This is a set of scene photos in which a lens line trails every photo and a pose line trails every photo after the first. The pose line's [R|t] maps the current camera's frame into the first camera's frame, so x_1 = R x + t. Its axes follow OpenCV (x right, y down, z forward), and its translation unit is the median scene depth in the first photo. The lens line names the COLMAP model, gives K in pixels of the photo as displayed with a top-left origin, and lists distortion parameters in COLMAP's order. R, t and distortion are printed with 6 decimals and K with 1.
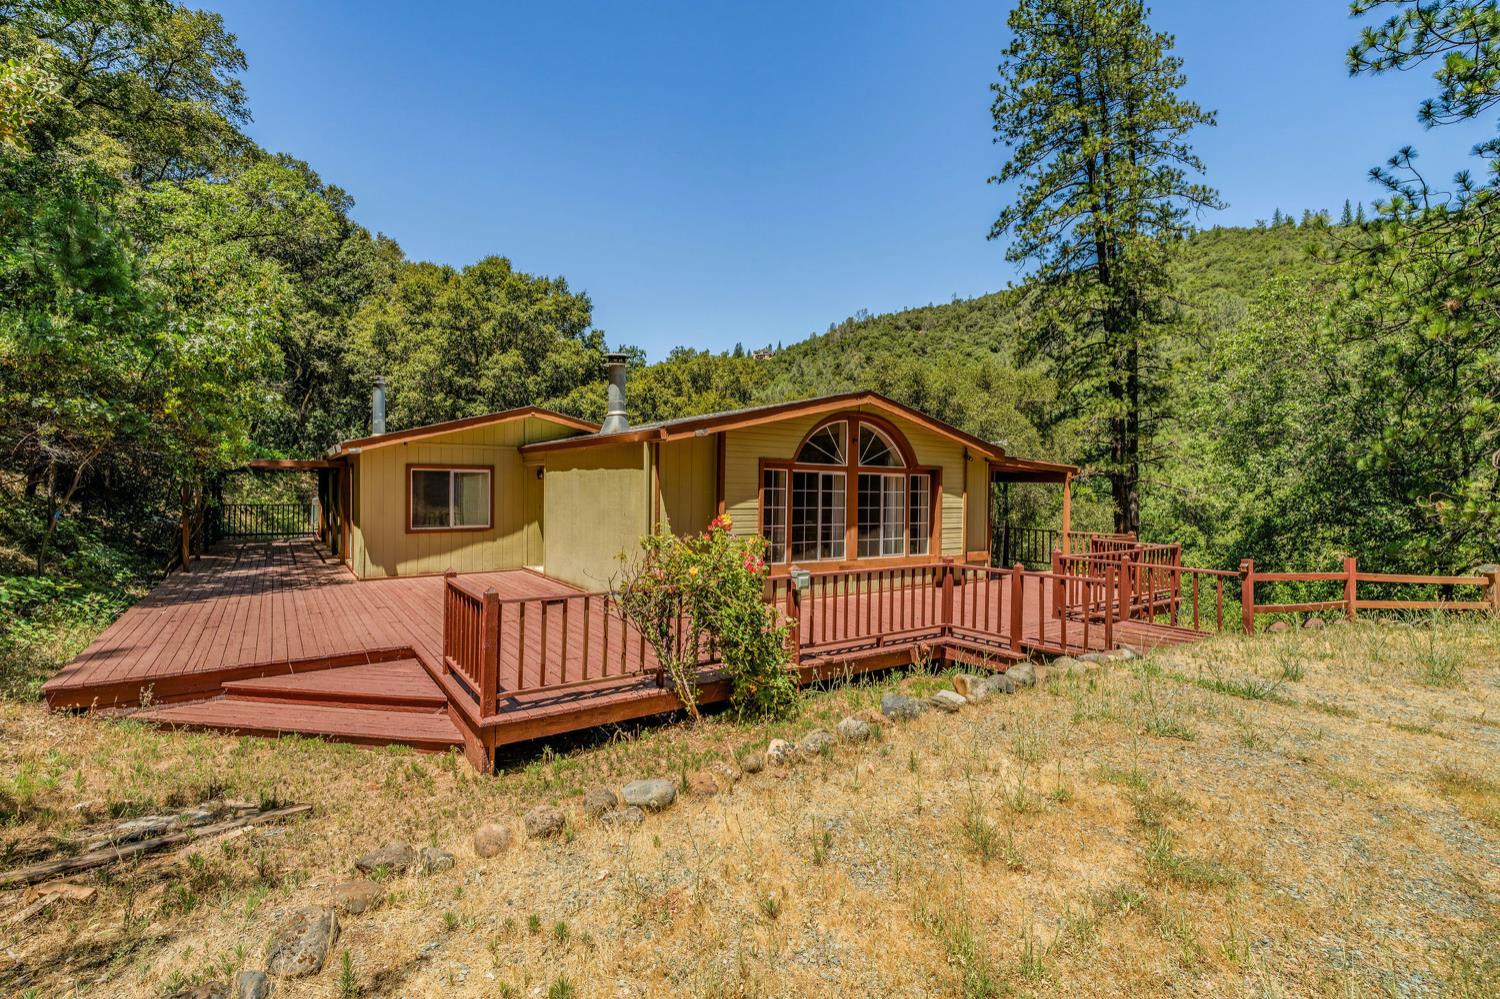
lens RADIAL K [[682.4, 0, 752.4], [0, 682.4, 492.7], [0, 0, 1]] dist [-0.004451, 0.000519]
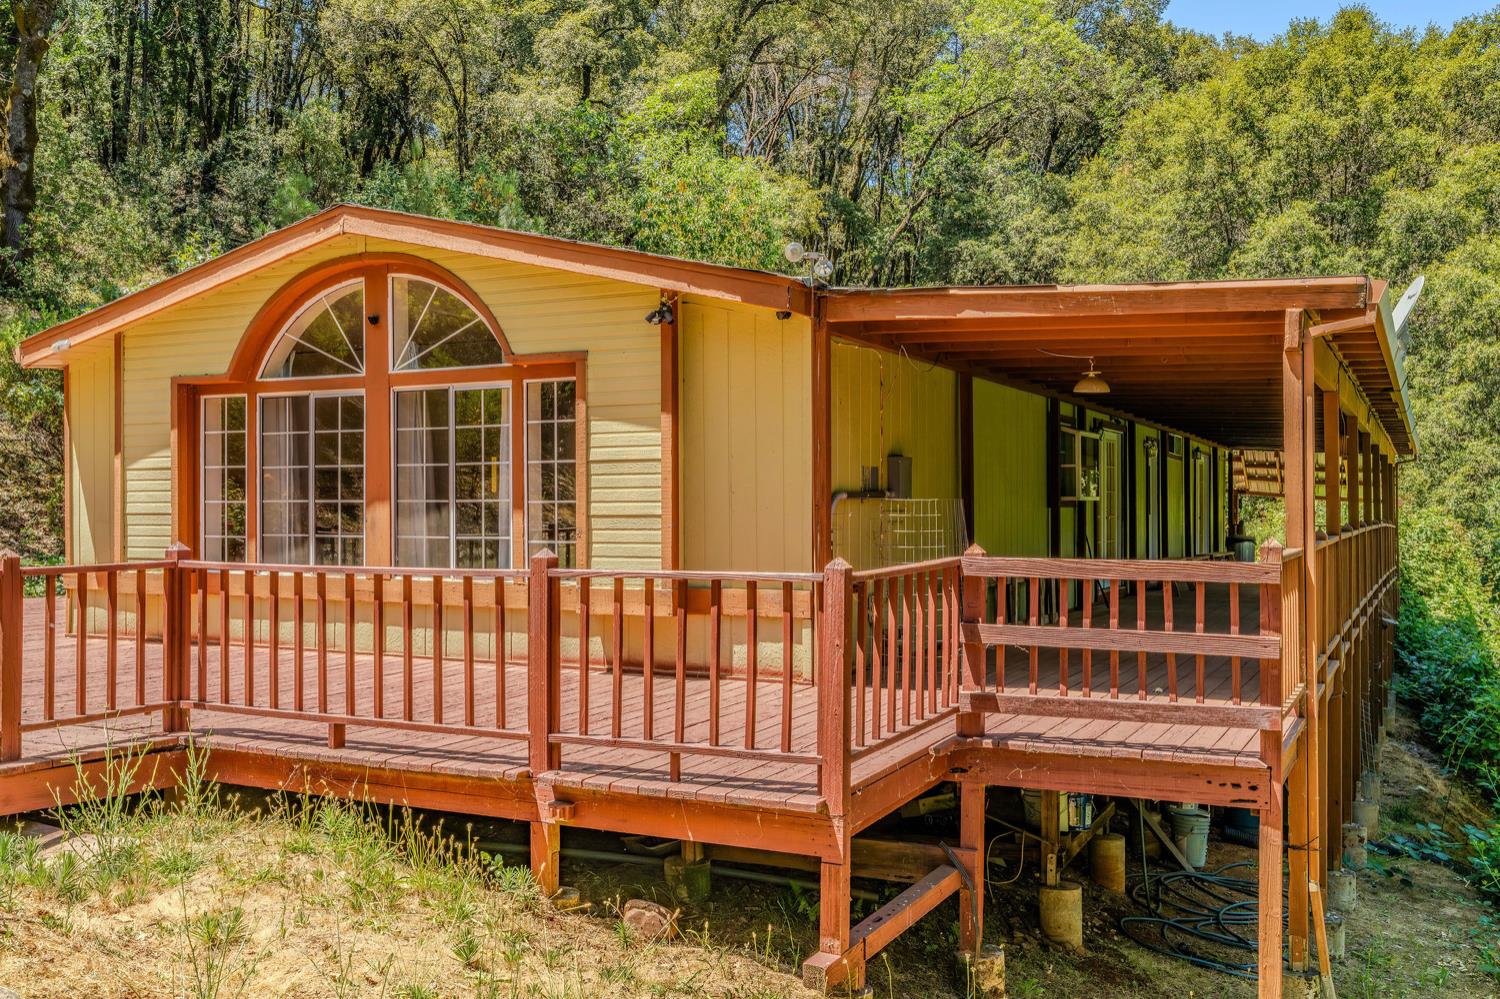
lens RADIAL K [[1335.9, 0, 779.8], [0, 1335.9, 510.9], [0, 0, 1]] dist [0.005069, 0.002151]
pose [[0.488969, -0.012786, -0.872207, 1.049375], [0.005104, 0.999917, -0.011797, 0.063972], [0.872286, 0.001317, 0.488994, 0.784559]]
